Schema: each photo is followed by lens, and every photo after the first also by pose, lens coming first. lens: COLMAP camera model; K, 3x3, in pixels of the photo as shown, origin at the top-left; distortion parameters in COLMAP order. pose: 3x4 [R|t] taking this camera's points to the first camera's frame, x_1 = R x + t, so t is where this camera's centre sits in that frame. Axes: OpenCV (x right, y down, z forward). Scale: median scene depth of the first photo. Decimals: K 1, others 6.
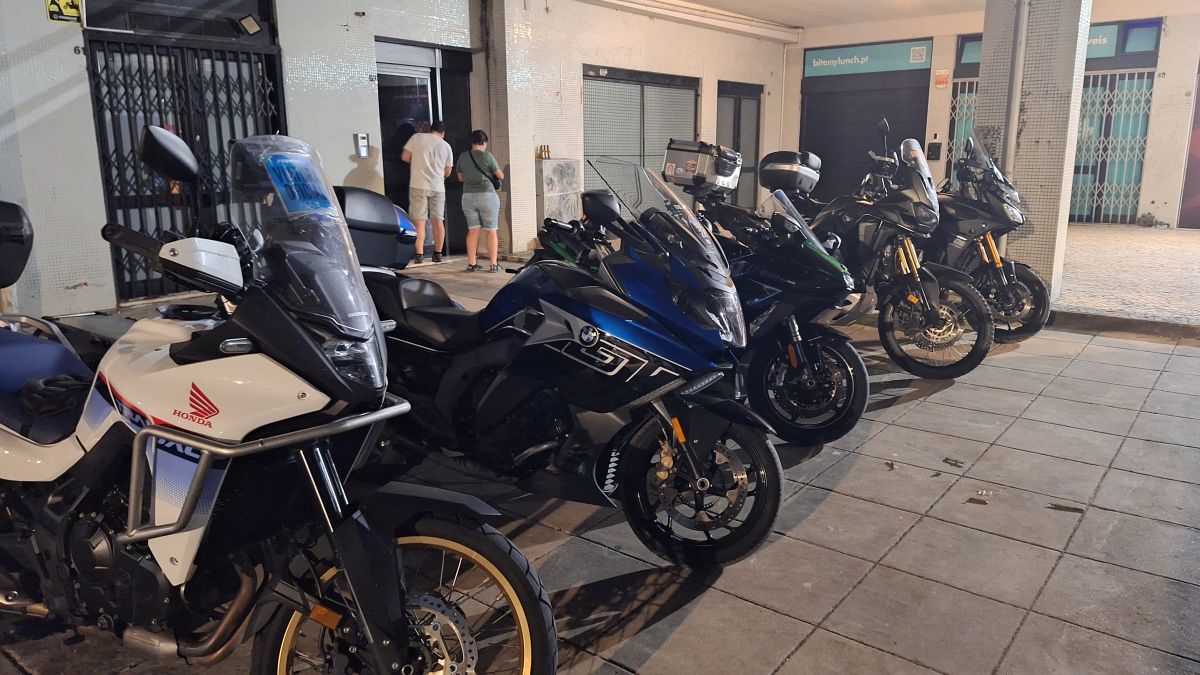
lens RADIAL K [[832.9, 0, 598.2], [0, 832.9, 336.3], [0, 0, 1]] dist [0.057443, -0.058849]
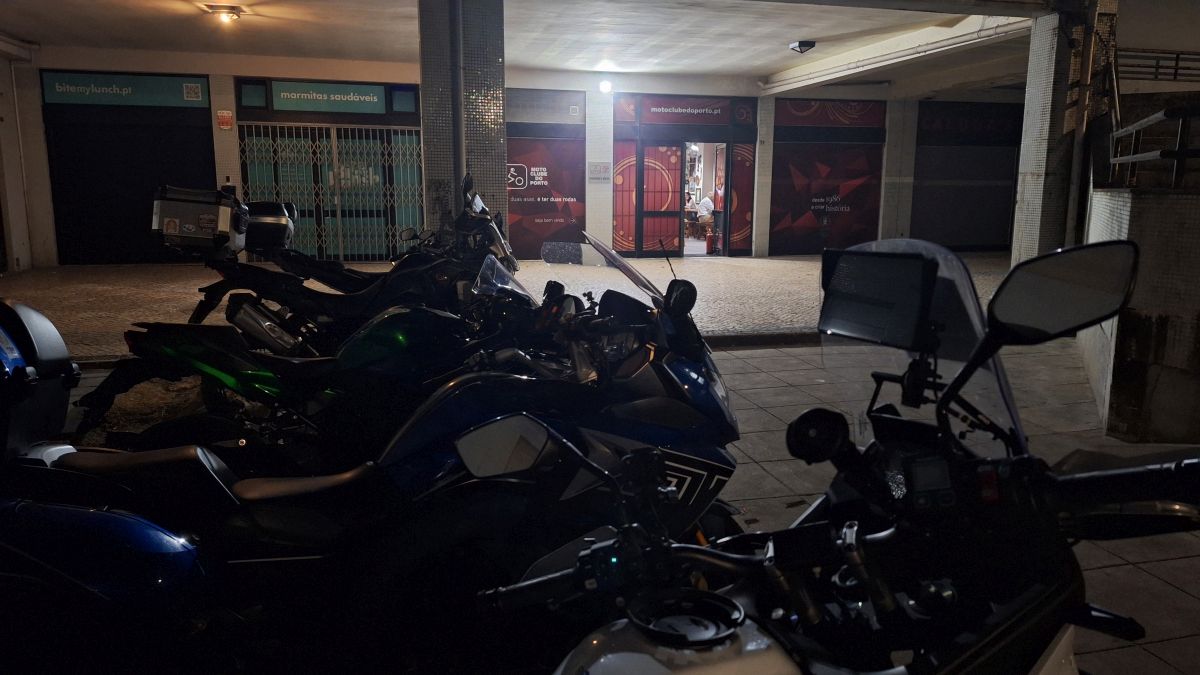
lens RADIAL K [[832.9, 0, 598.9], [0, 832.9, 335.2], [0, 0, 1]] dist [0.057443, -0.058849]
pose [[0.606259, -0.127562, 0.784970, -0.132596], [0.162543, 0.986091, 0.034708, -0.031404], [-0.778480, 0.106549, 0.618560, 0.113358]]
